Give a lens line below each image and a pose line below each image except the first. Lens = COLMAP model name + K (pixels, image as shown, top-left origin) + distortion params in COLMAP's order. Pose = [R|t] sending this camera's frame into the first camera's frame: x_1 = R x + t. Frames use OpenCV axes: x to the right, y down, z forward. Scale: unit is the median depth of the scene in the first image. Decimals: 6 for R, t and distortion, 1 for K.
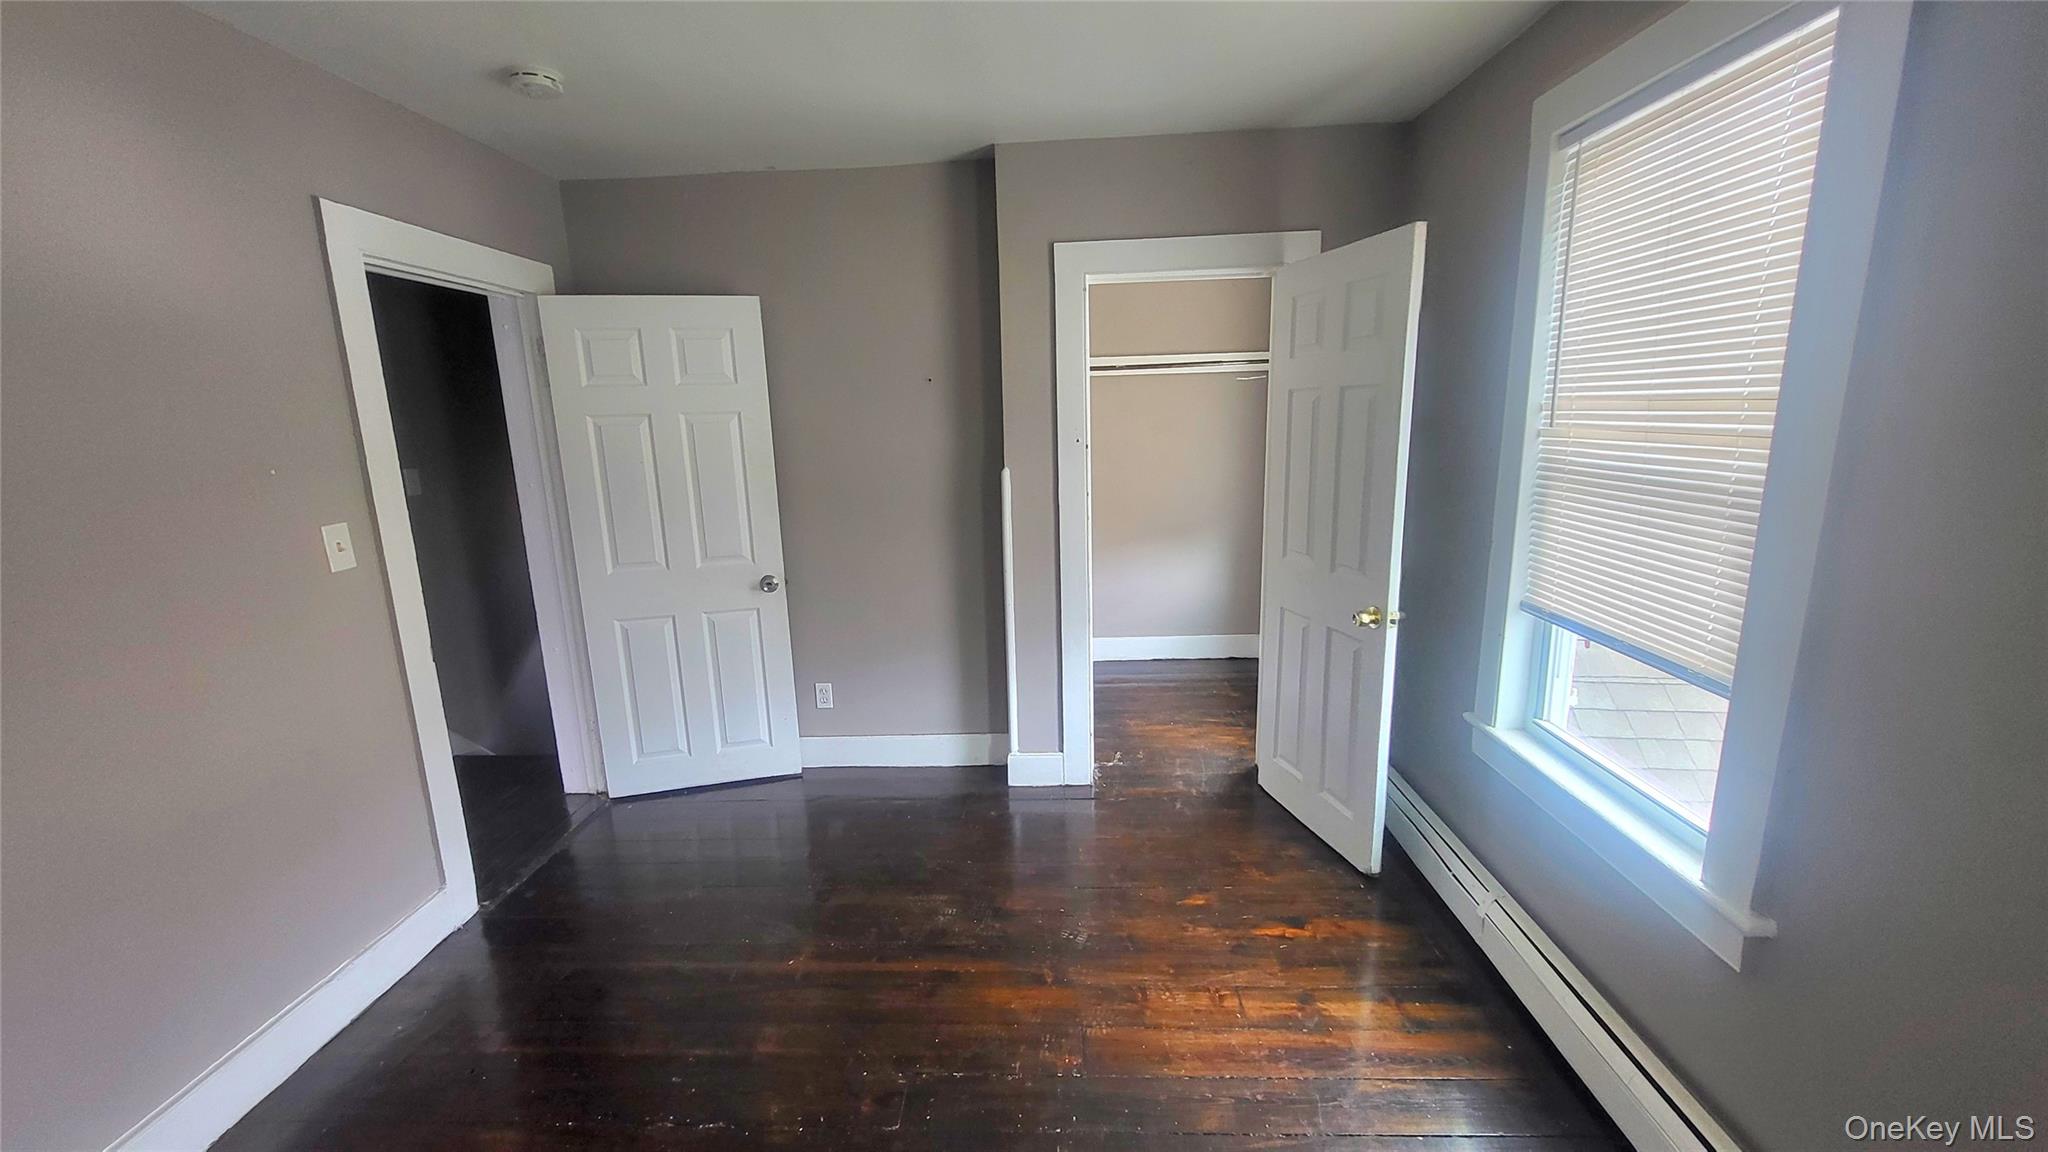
lens RADIAL K [[812.3, 0, 1022.8], [0, 812.3, 579.2], [0, 0, 1]] dist [-0.000884, 0.000863]
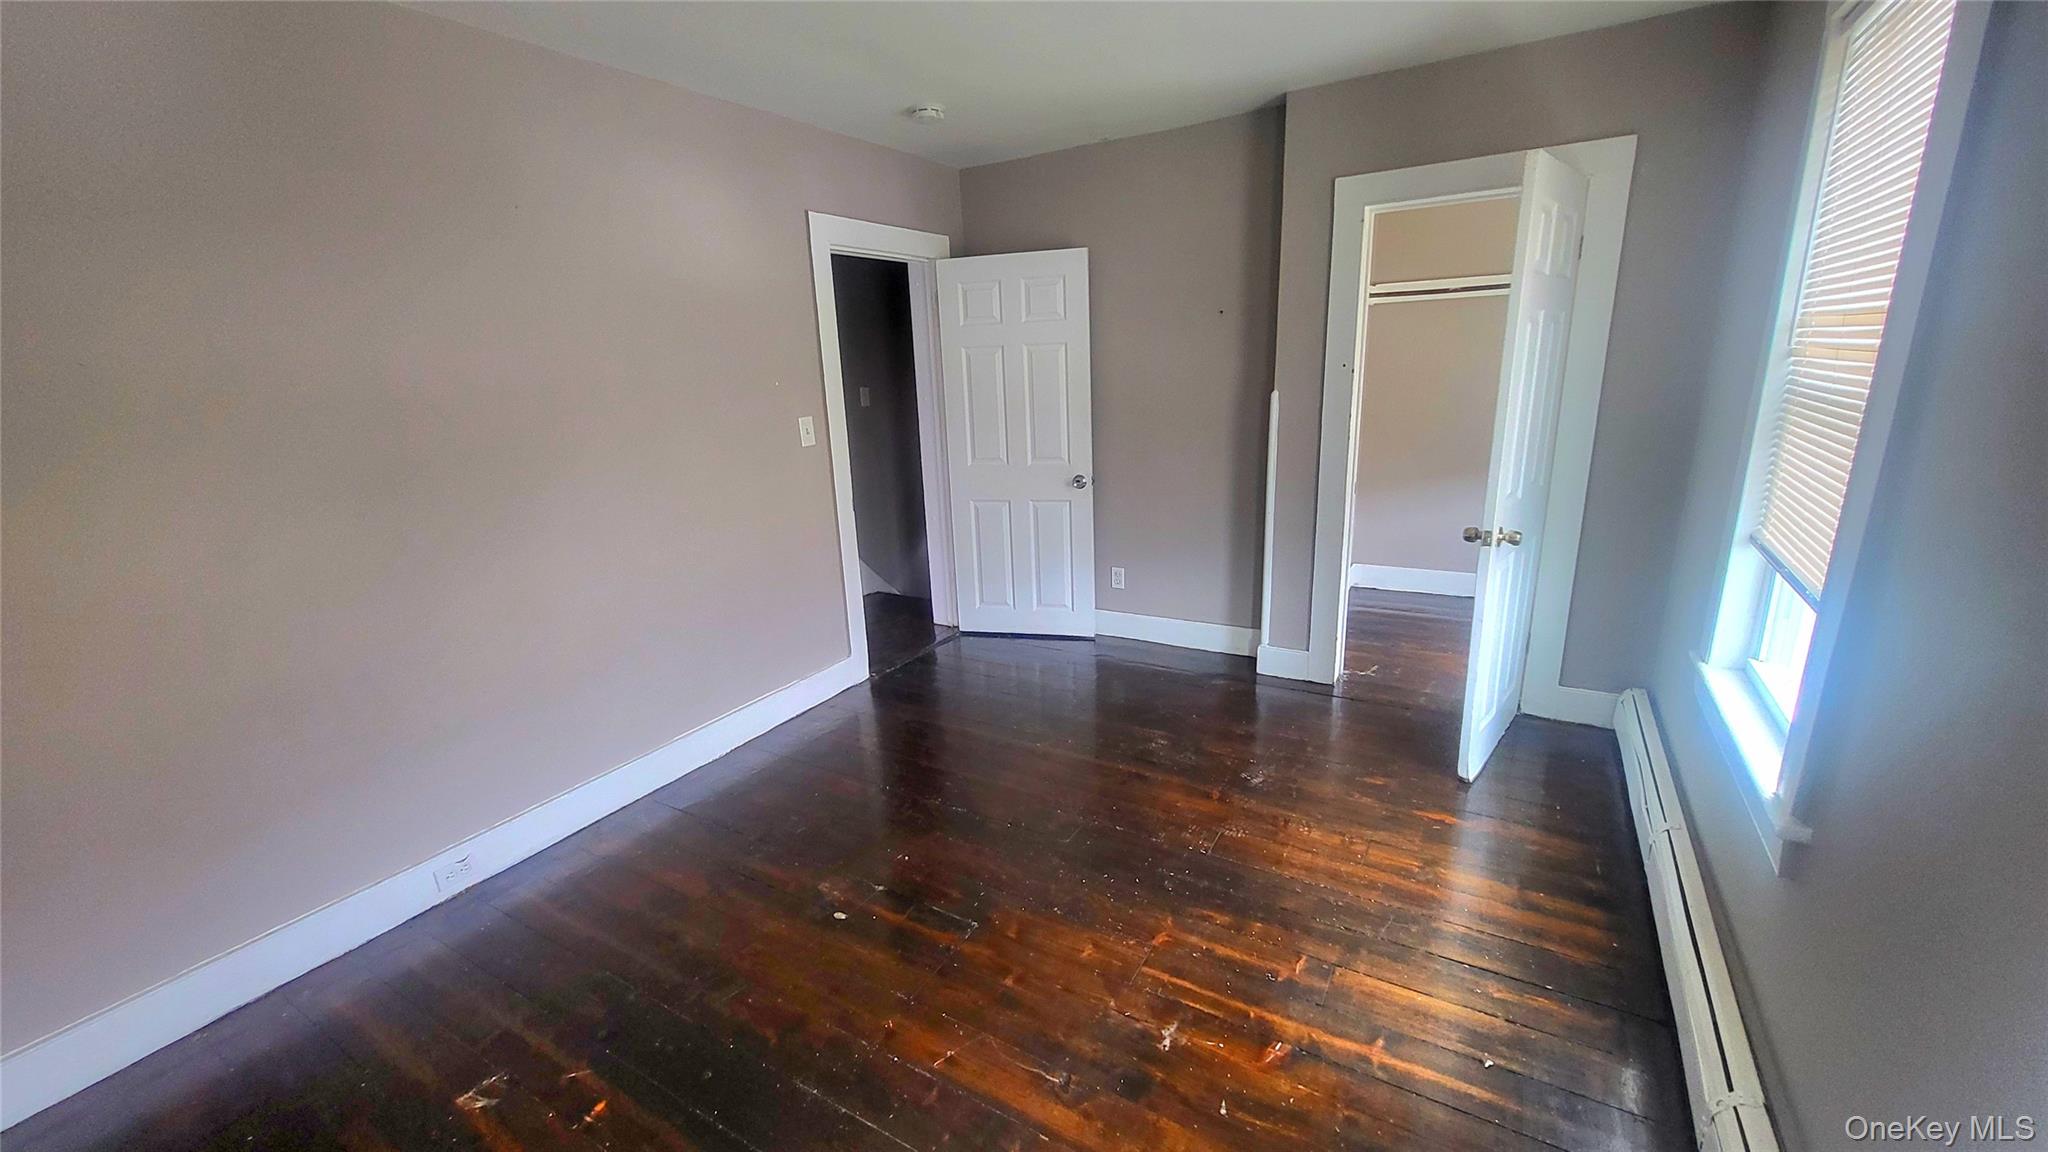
lens RADIAL K [[812.3, 0, 1022.2], [0, 812.3, 577.3], [0, 0, 1]] dist [-0.000884, 0.000863]
pose [[0.879370, 0.117482, -0.461417, 0.232116], [-0.081059, 0.991874, 0.098060, 0.040280], [0.469188, -0.048829, 0.881747, -0.177897]]
